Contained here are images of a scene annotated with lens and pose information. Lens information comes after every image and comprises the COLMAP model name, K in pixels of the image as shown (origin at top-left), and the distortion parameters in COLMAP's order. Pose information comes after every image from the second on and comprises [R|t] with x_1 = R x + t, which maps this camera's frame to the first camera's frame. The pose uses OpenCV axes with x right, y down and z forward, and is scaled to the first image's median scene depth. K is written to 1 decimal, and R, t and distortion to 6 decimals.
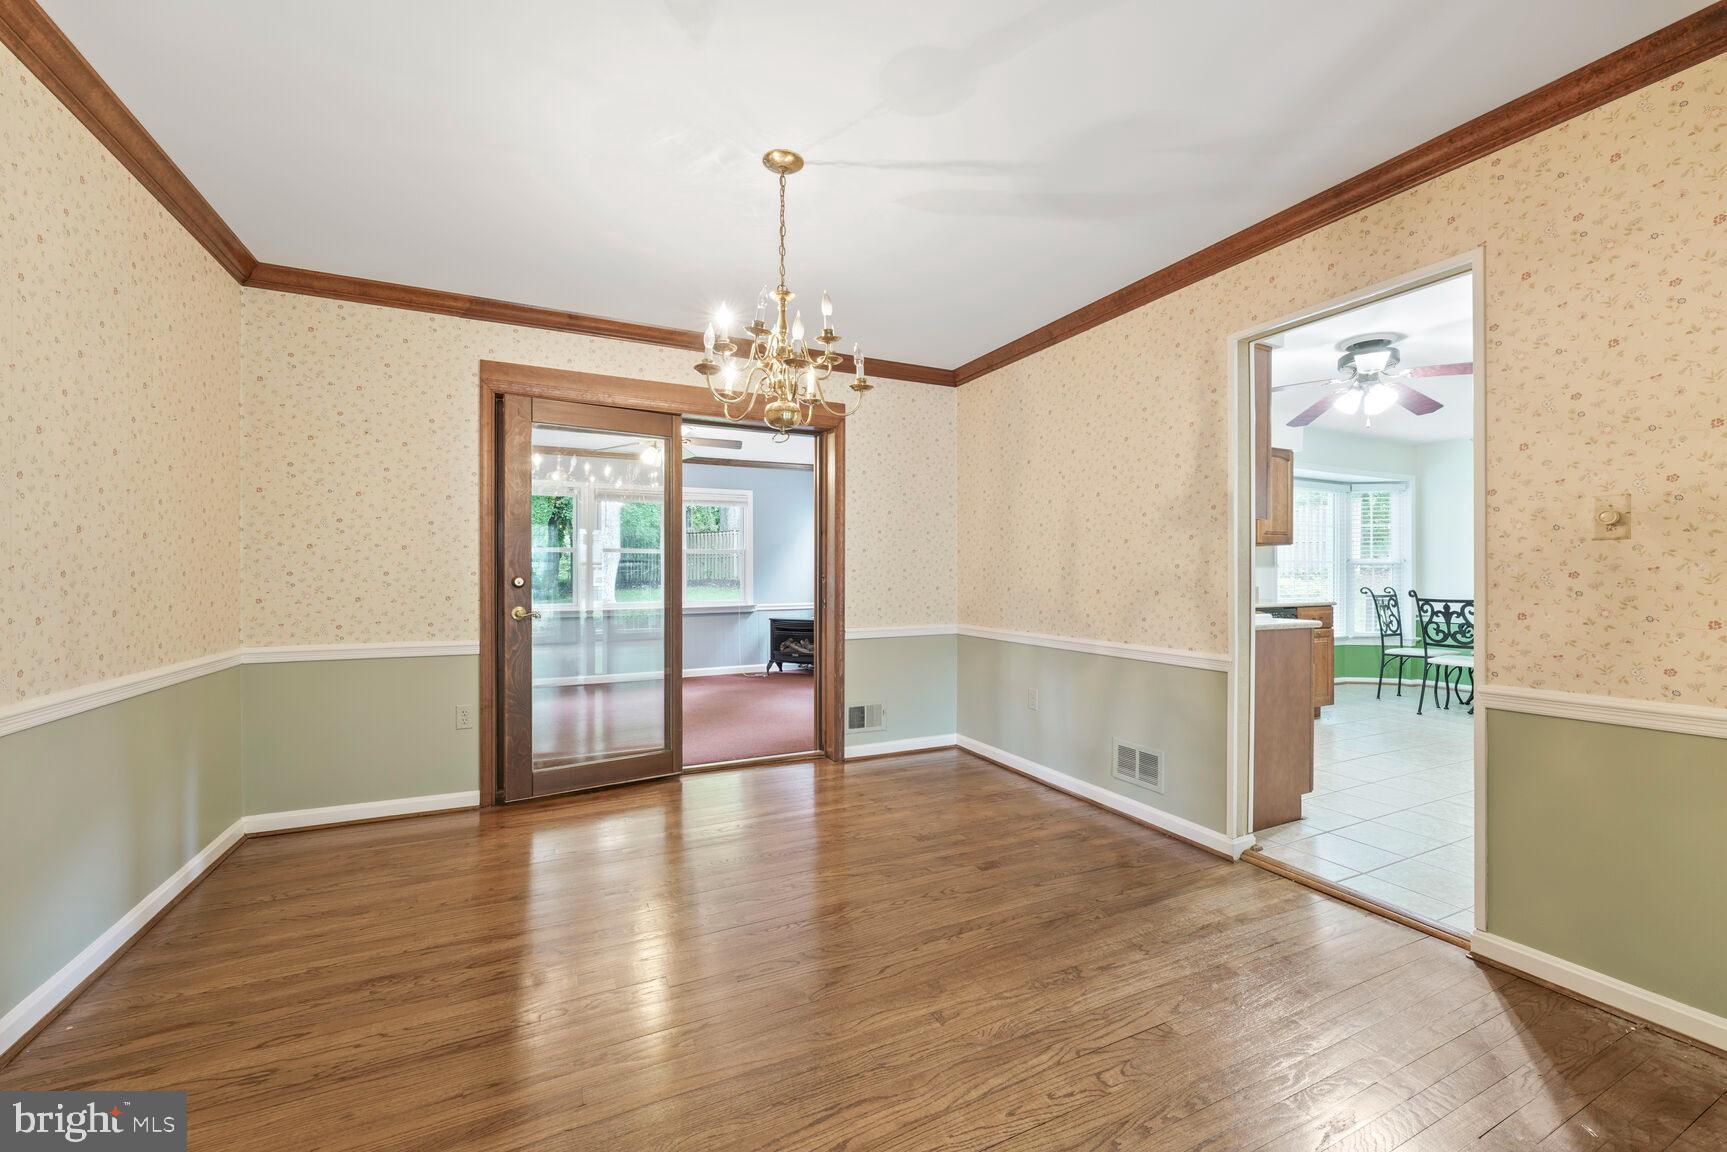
lens RADIAL K [[690.2, 0, 862.0], [0, 690.2, 571.3], [0, 0, 1]] dist [0.001185, 0.000363]
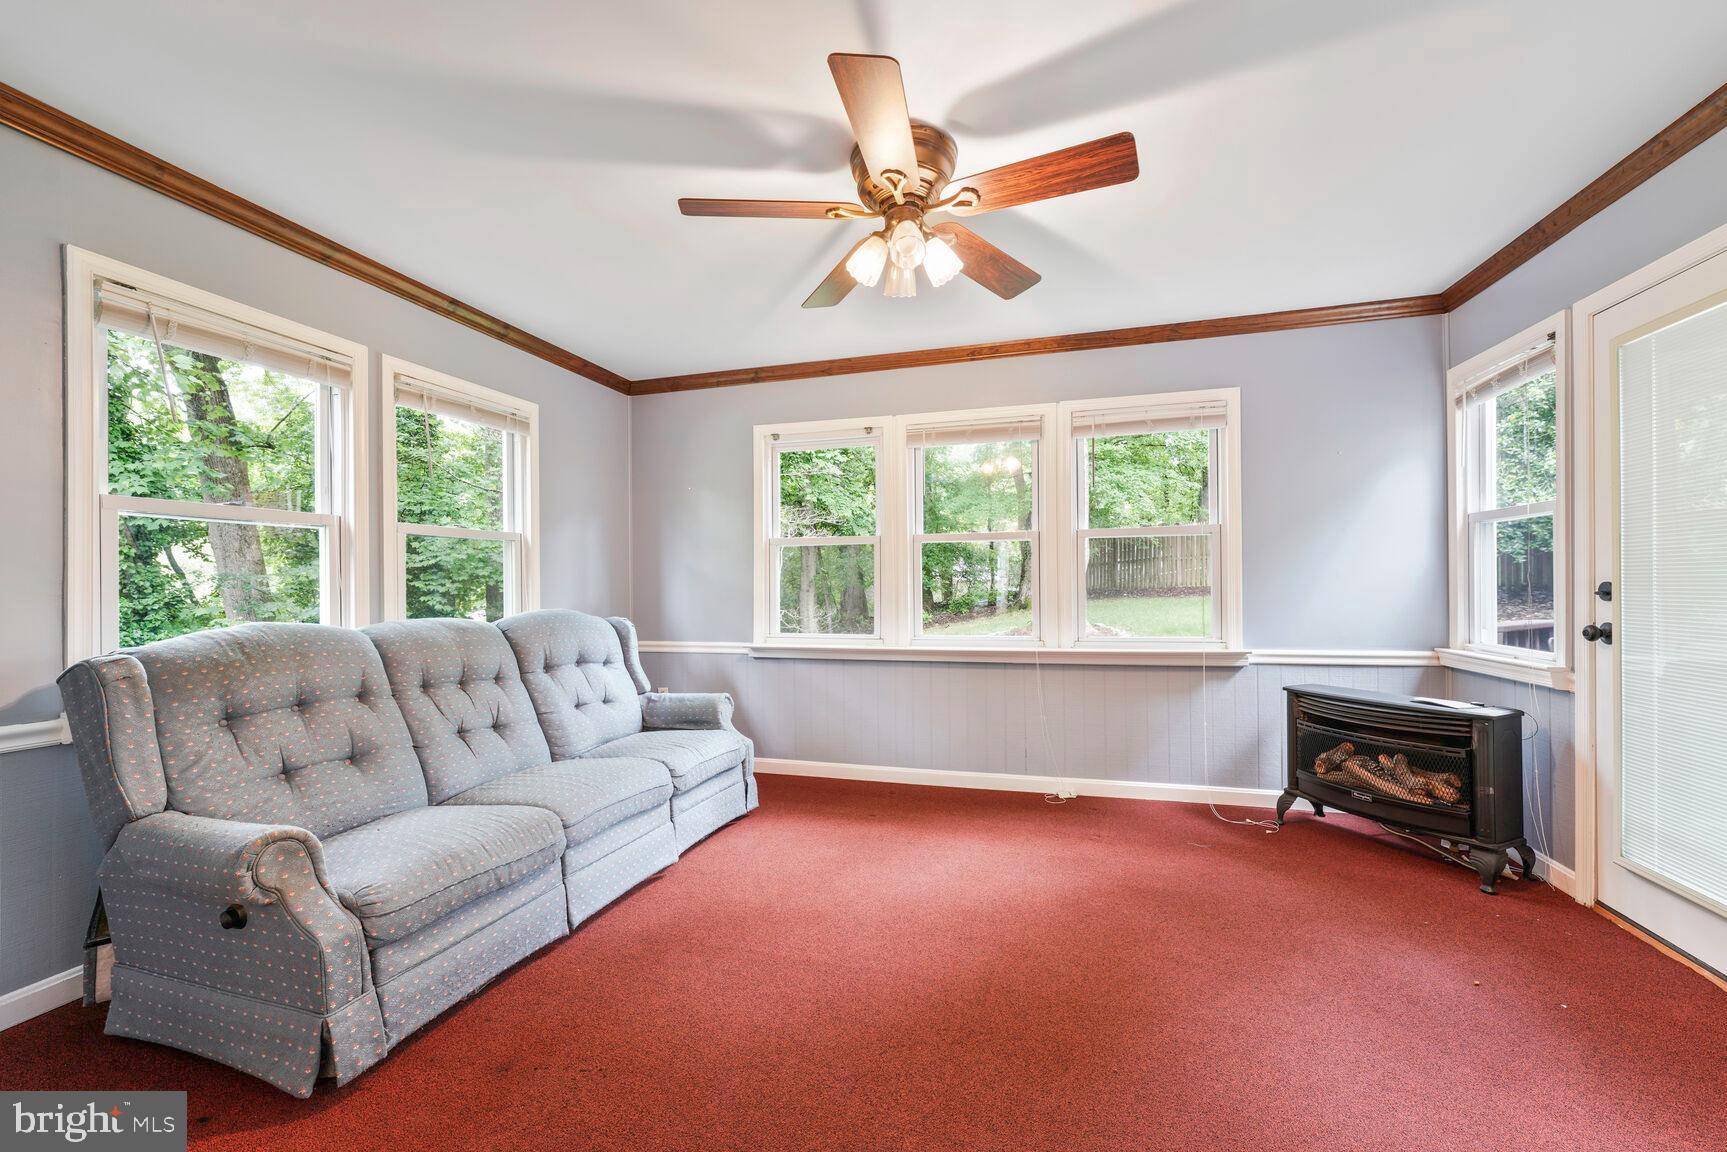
lens RADIAL K [[690.2, 0, 858.9], [0, 690.2, 582.1], [0, 0, 1]] dist [0.001185, 0.000363]
pose [[0.728201, -0.004828, -0.685346, -0.069118], [0.014146, 0.999868, 0.007987, -0.003040], [0.685217, -0.015511, 0.728173, 1.010767]]
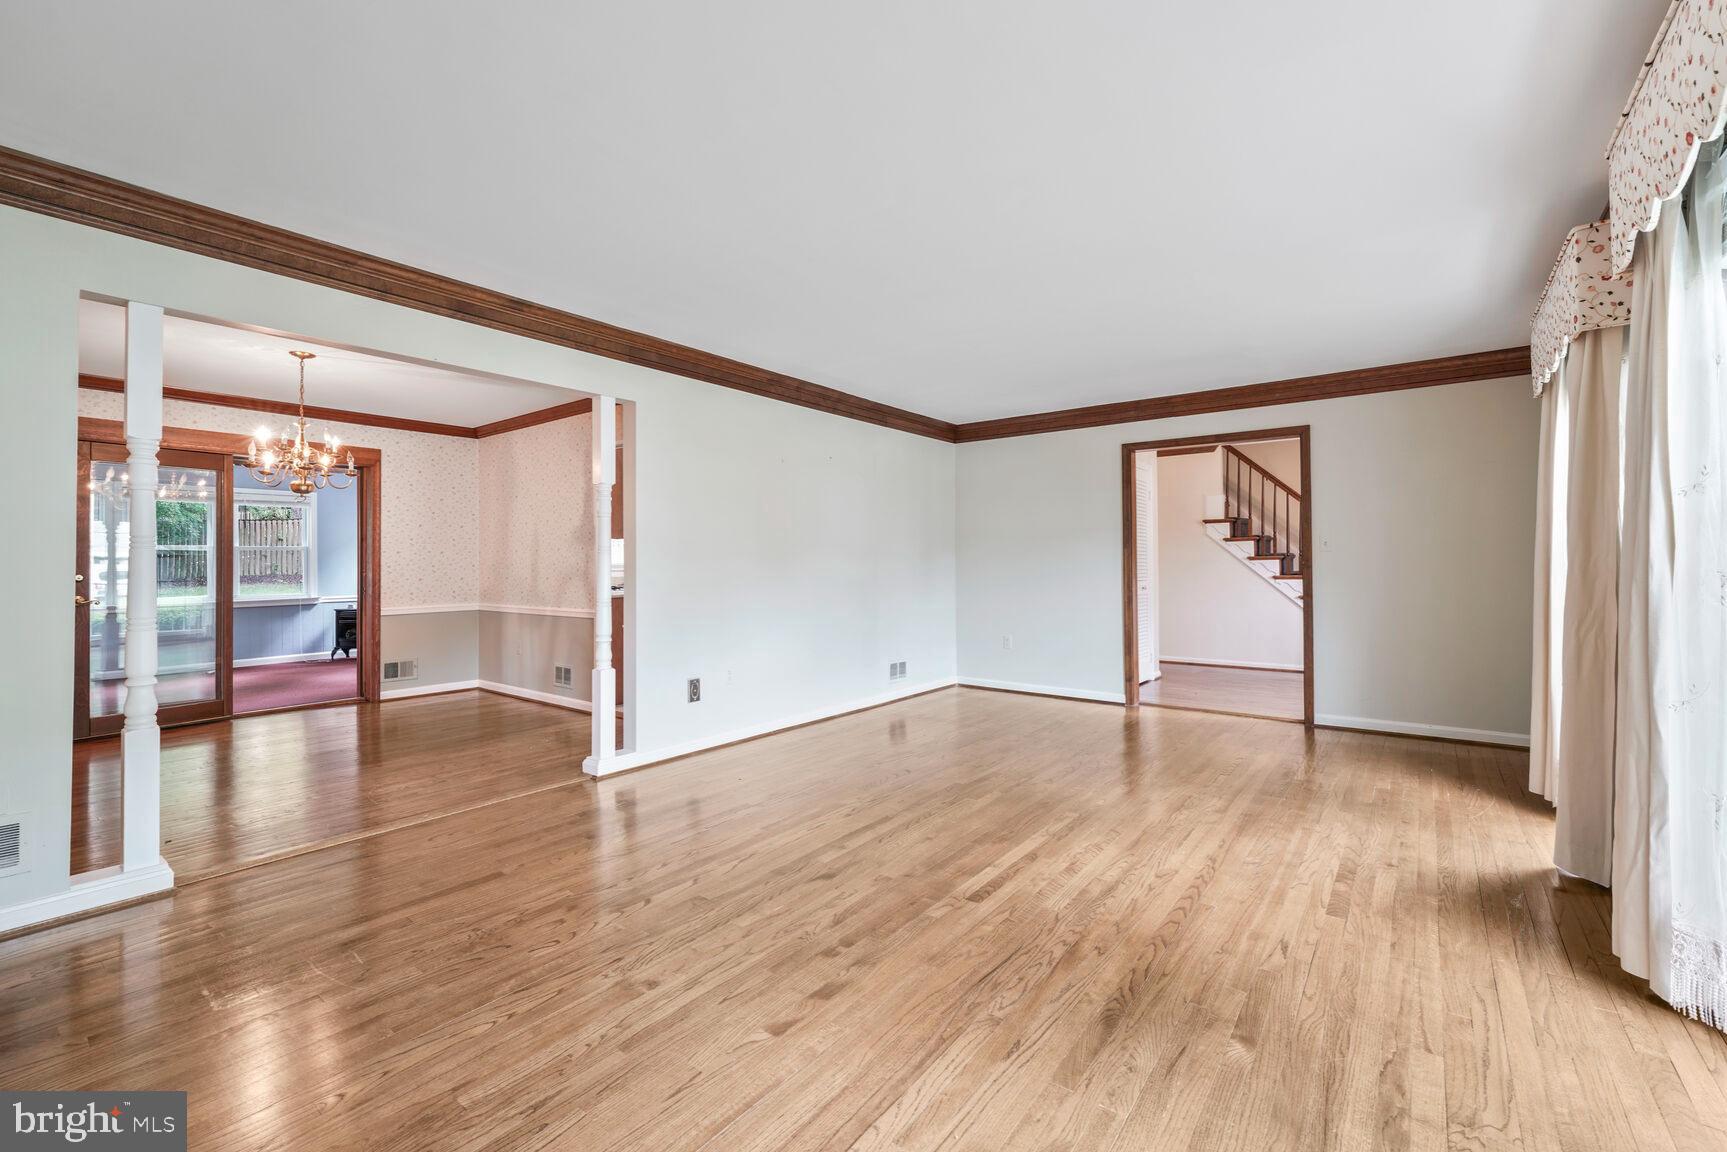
lens RADIAL K [[690.2, 0, 835.7], [0, 690.2, 556.3], [0, 0, 1]] dist [0.001185, 0.000363]
pose [[0.894894, 0.000212, 0.446279, 0.174460], [0.004381, 0.999948, -0.009260, -0.005527], [-0.446257, 0.010242, 0.894846, -0.670717]]
